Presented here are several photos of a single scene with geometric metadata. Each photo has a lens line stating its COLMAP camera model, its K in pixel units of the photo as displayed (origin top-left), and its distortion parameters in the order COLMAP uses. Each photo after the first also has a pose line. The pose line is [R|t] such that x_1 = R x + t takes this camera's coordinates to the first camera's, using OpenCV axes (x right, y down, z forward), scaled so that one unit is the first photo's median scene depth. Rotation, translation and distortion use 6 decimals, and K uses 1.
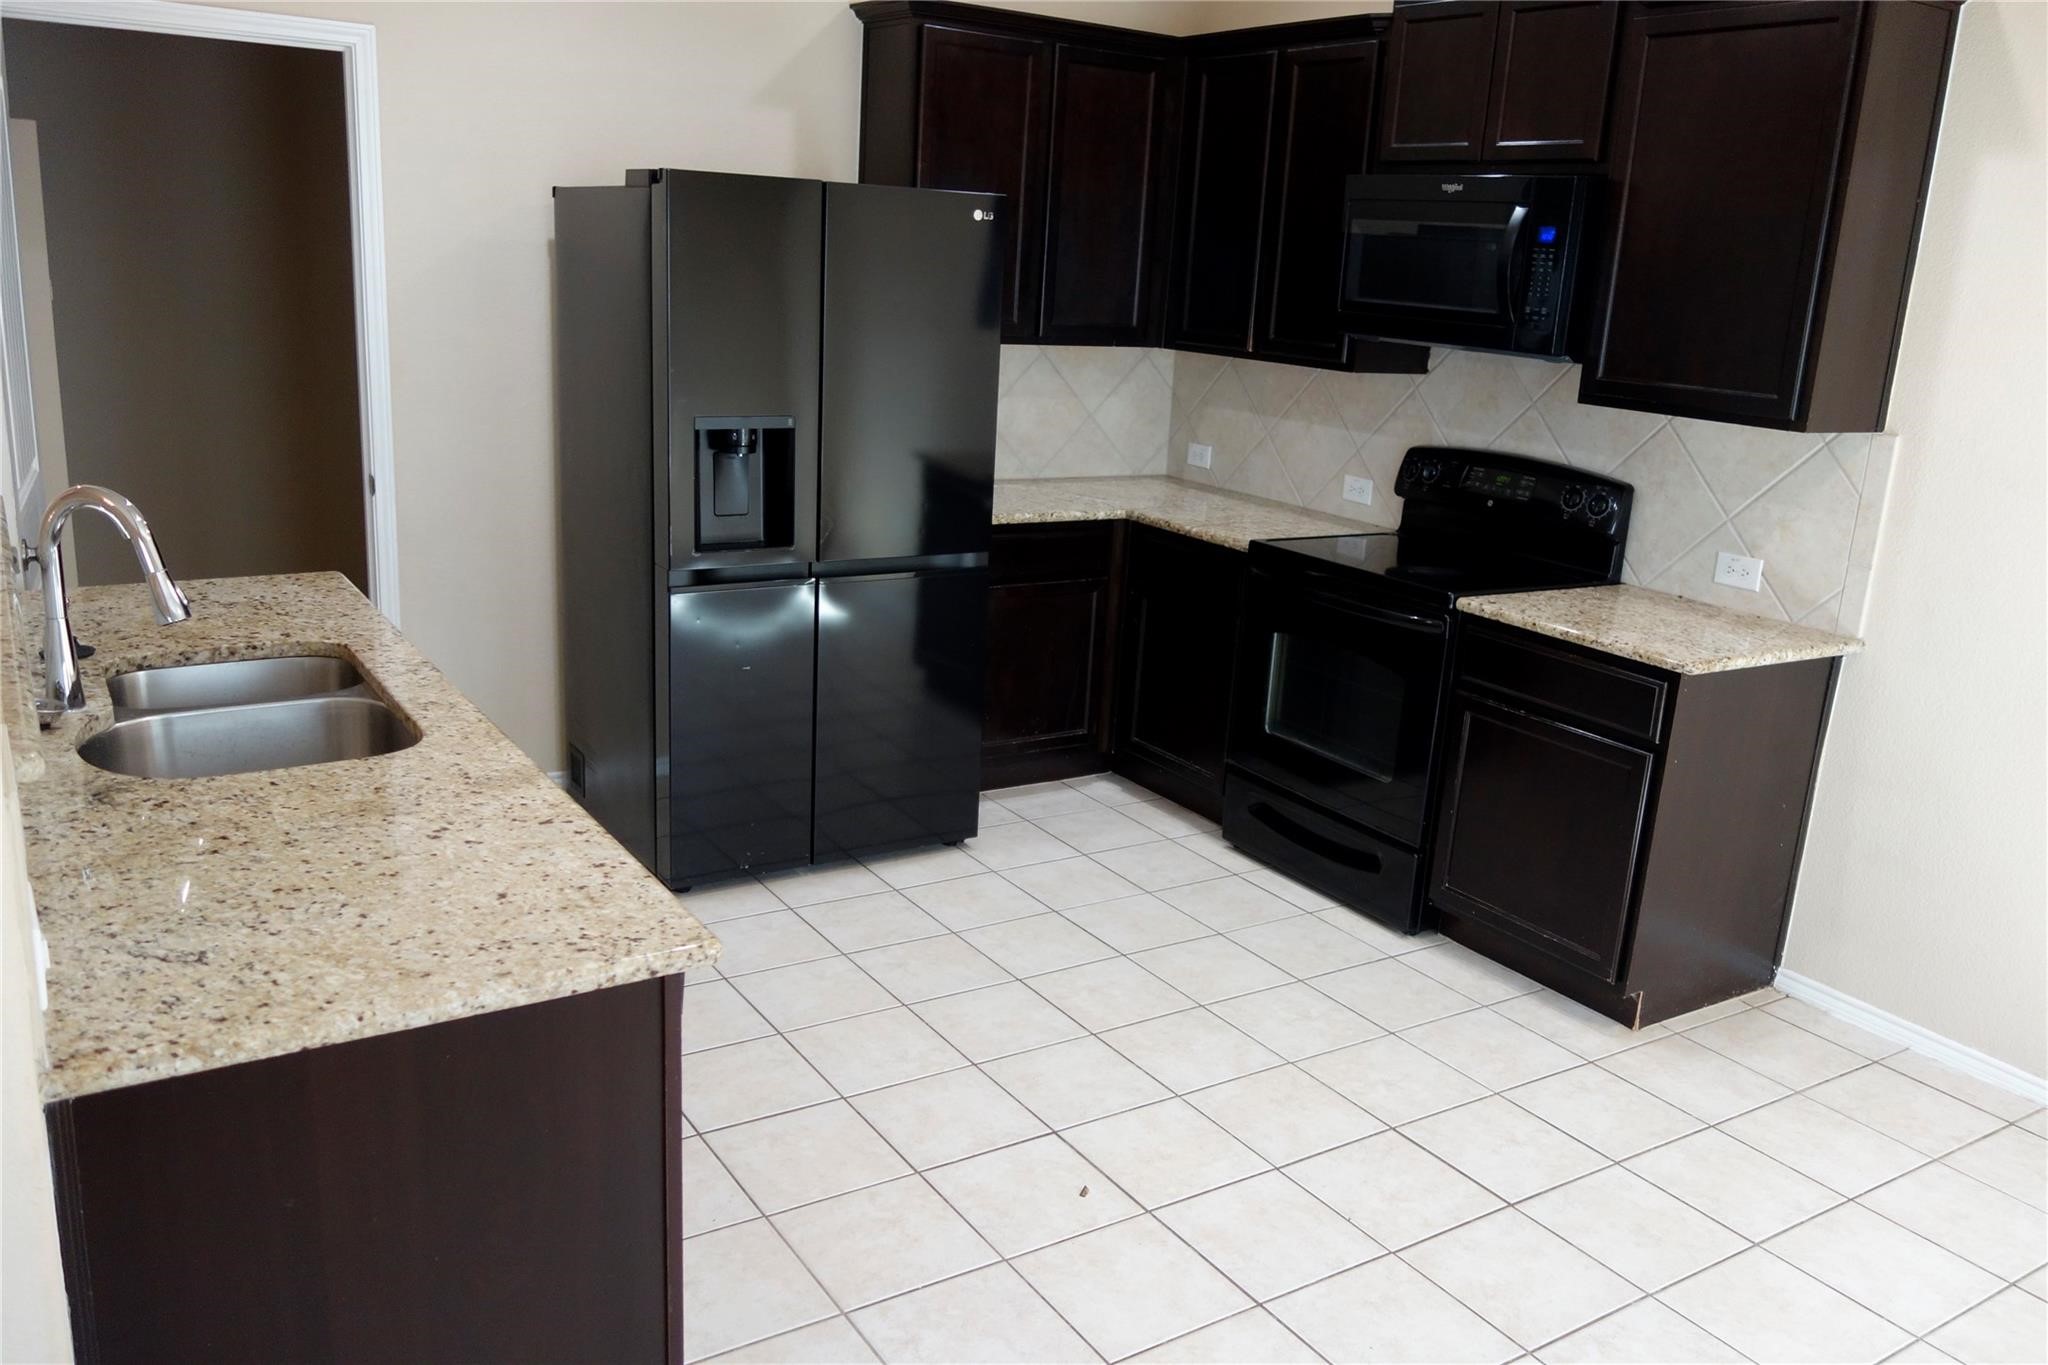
lens RADIAL K [[1615.5, 0, 1023.0], [0, 1615.5, 694.9], [0, 0, 1]] dist [-0.010579, -0.019333]
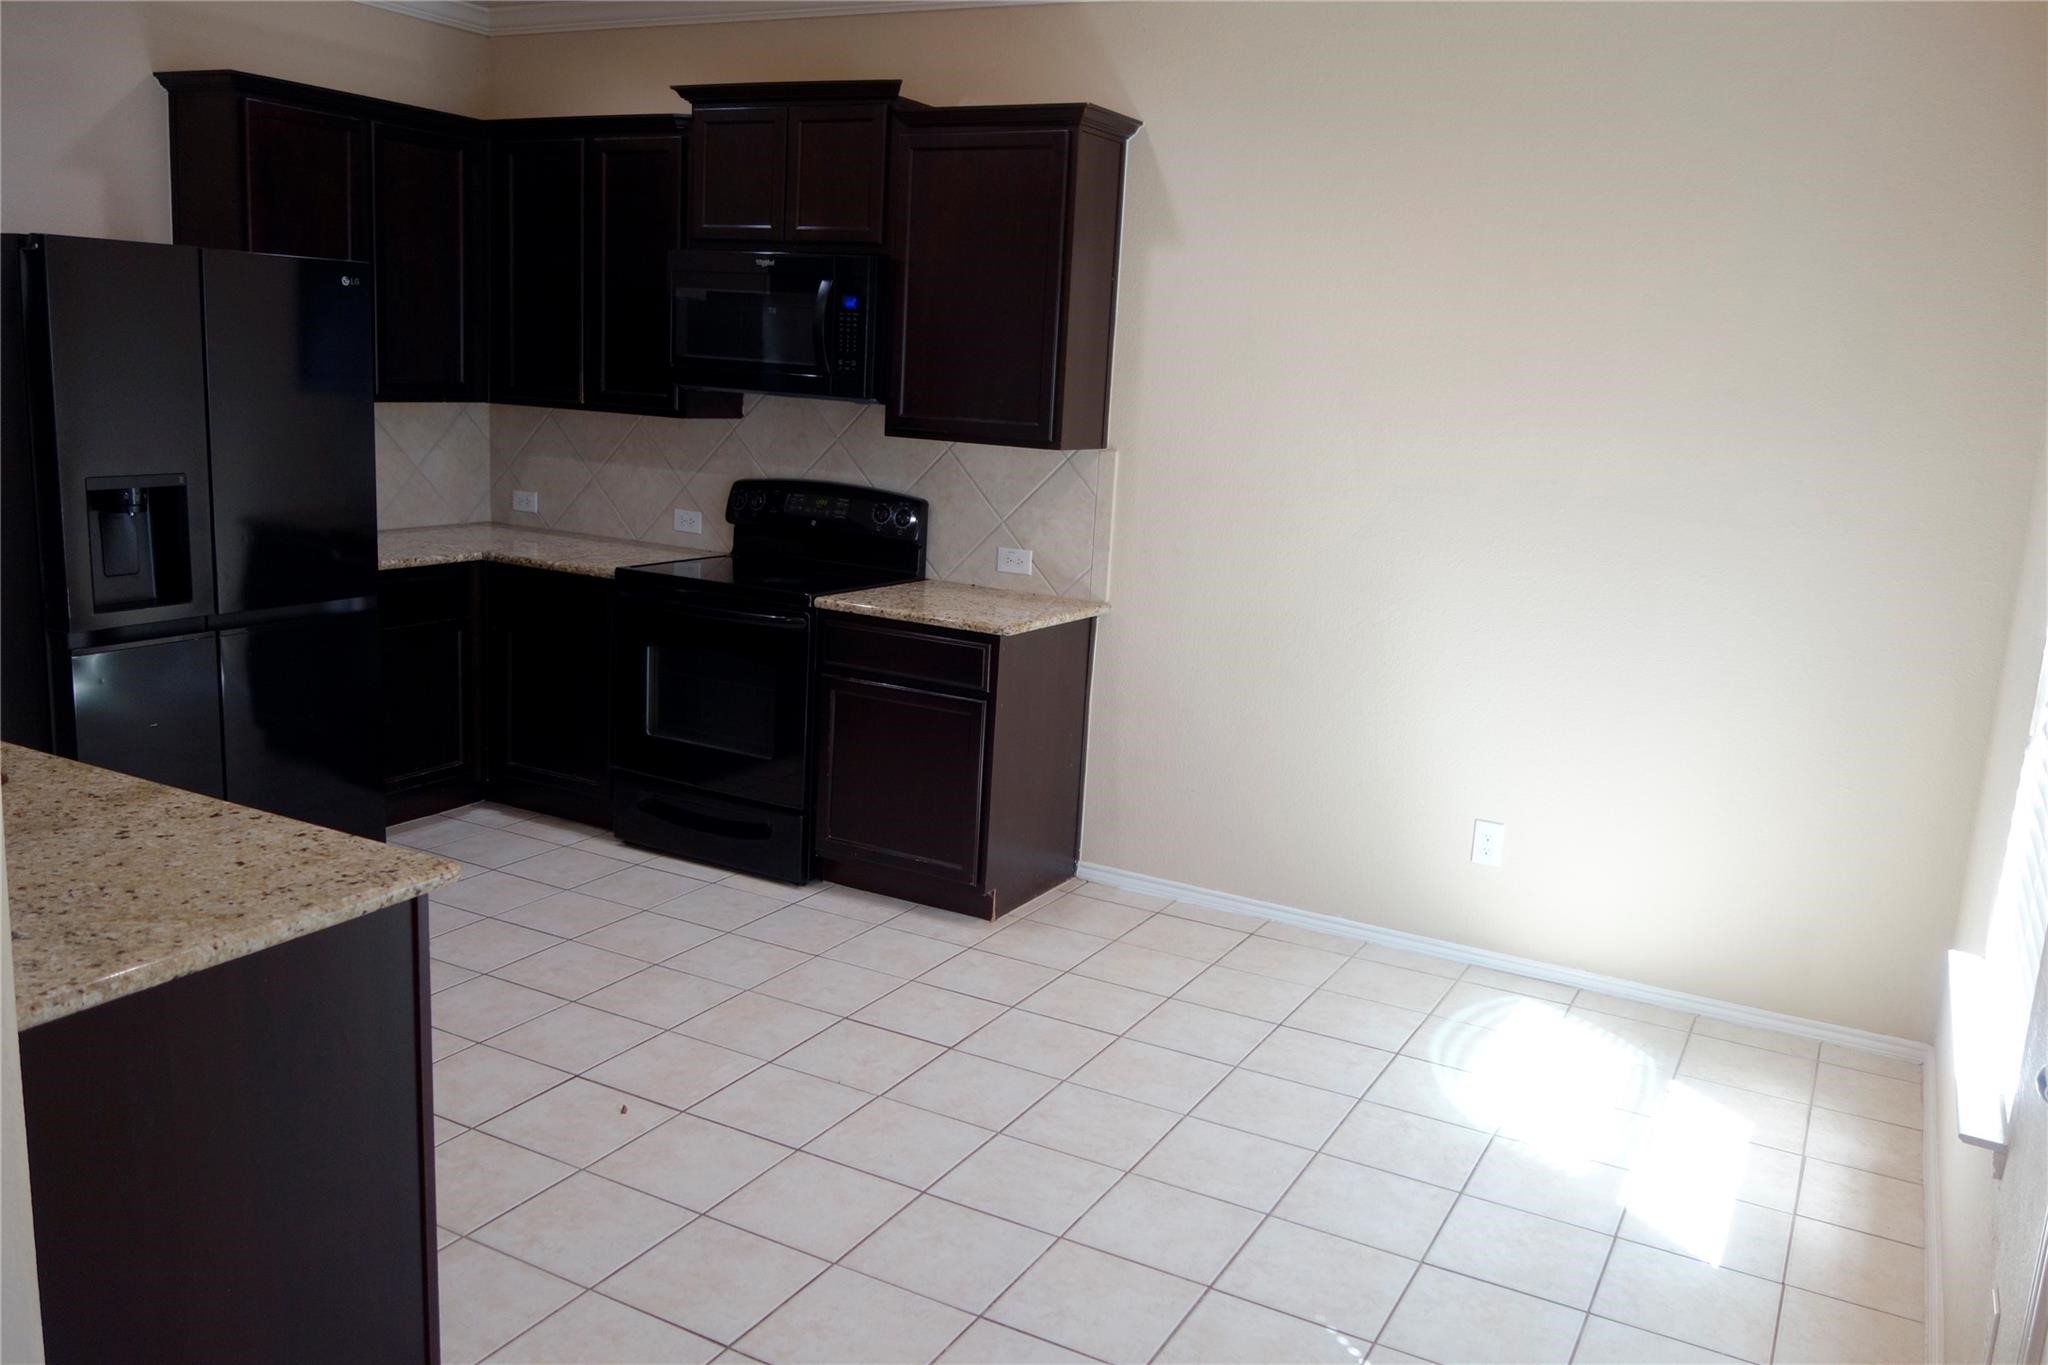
lens RADIAL K [[1615.5, 0, 1023.0], [0, 1615.5, 694.9], [0, 0, 1]] dist [-0.010579, -0.019333]
pose [[0.877204, -0.105543, 0.468373, -0.170310], [0.121699, 0.992558, -0.004265, 0.036701], [-0.464437, 0.060741, 0.883521, -0.143722]]
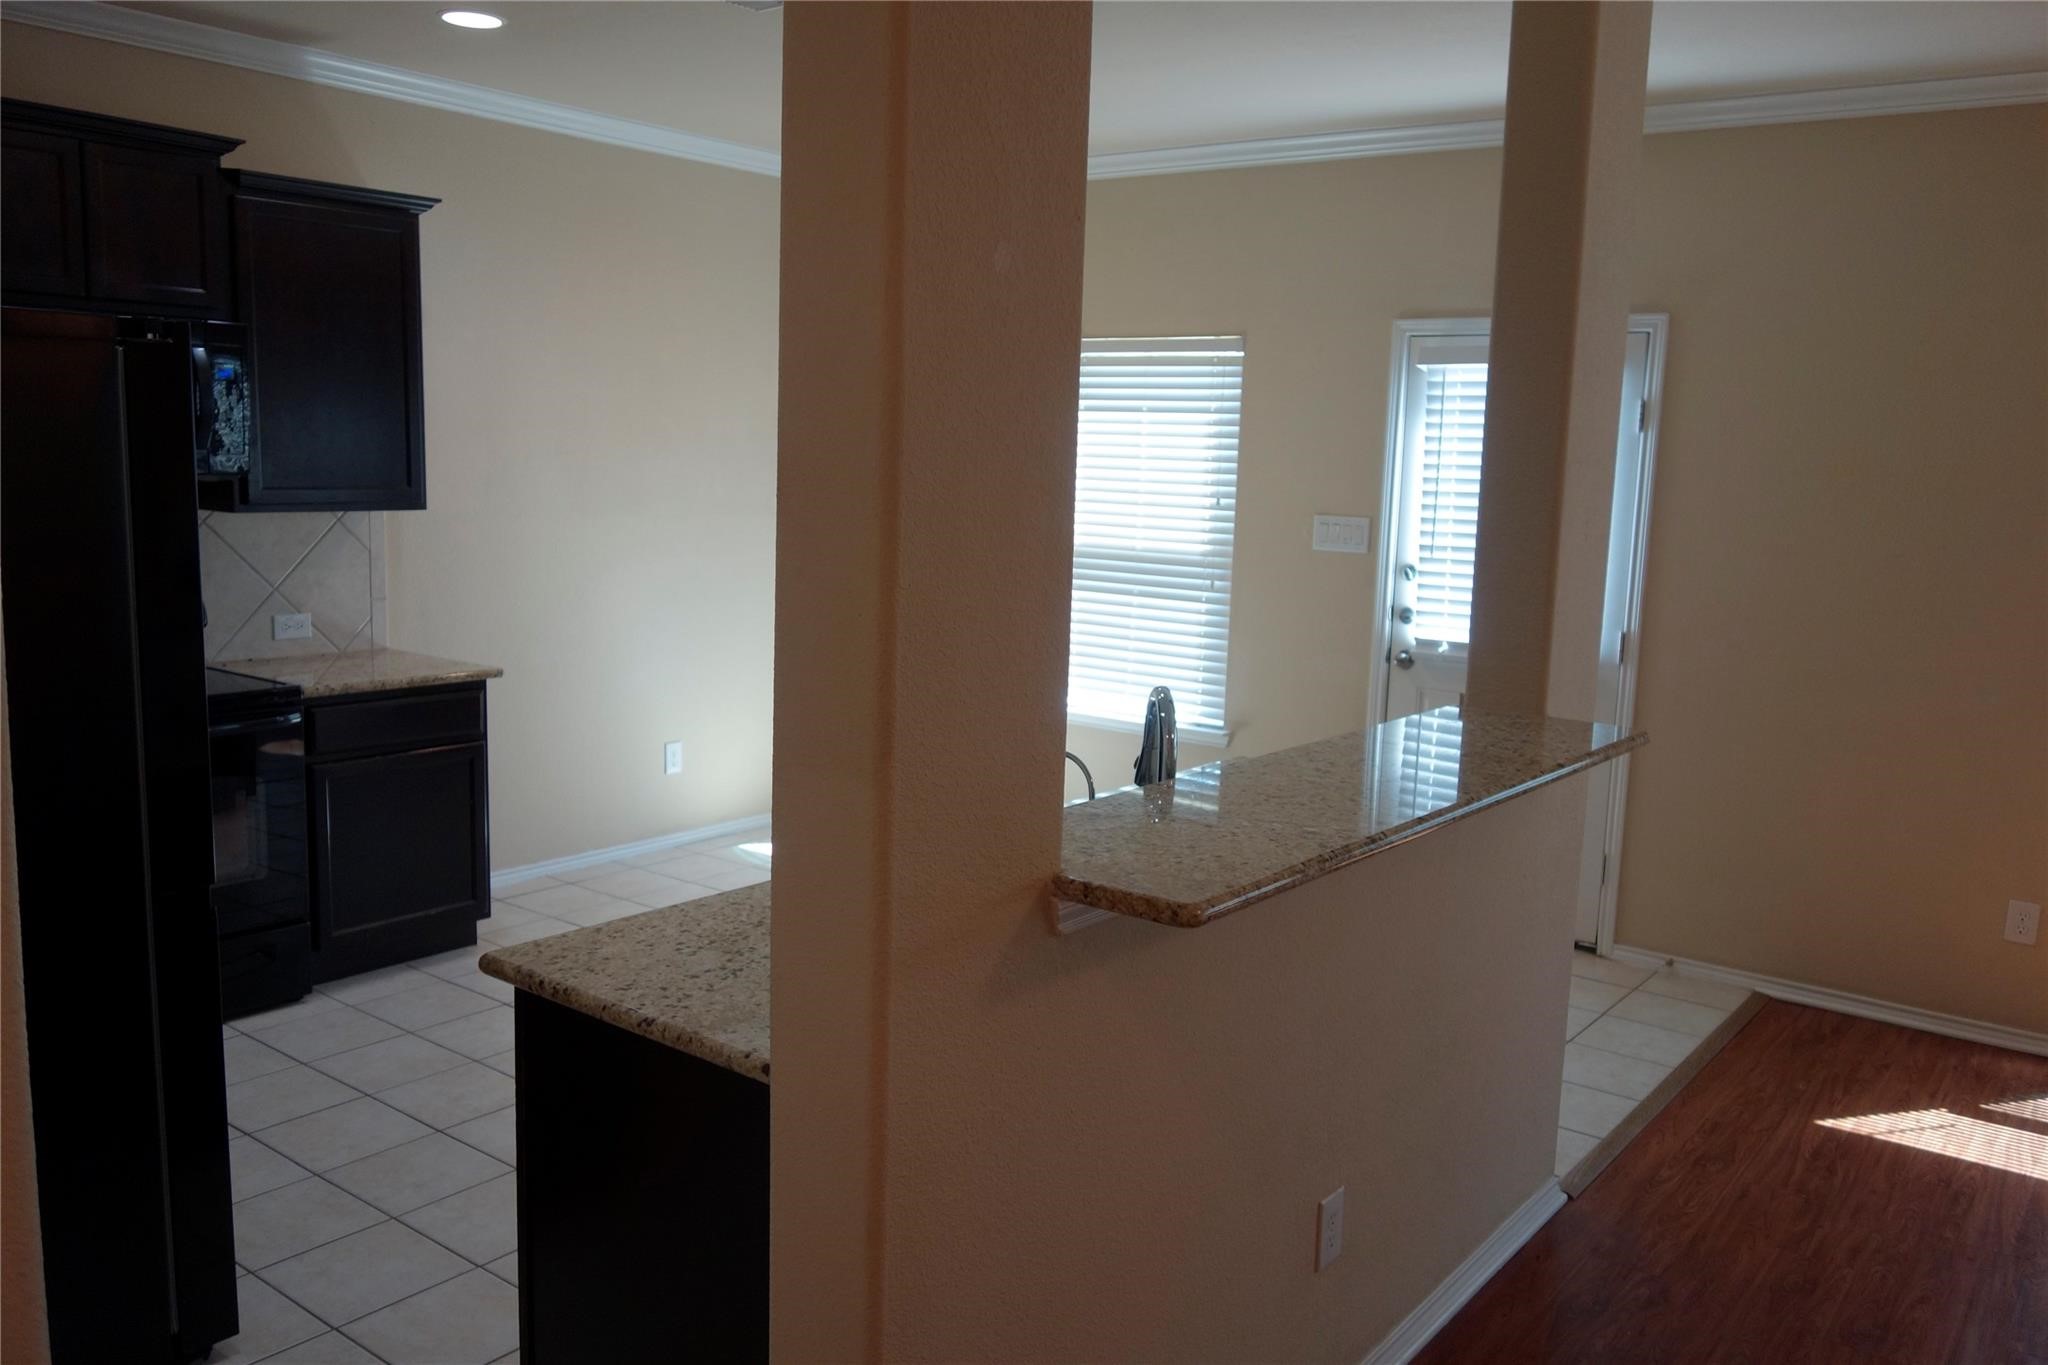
lens RADIAL K [[1615.5, 0, 1023.0], [0, 1615.5, 694.9], [0, 0, 1]] dist [-0.010579, -0.019333]
pose [[-0.337961, -0.211899, 0.916996, -0.950744], [0.198506, 0.936358, 0.289533, -0.284365], [-0.919988, 0.279880, -0.274389, 0.838707]]
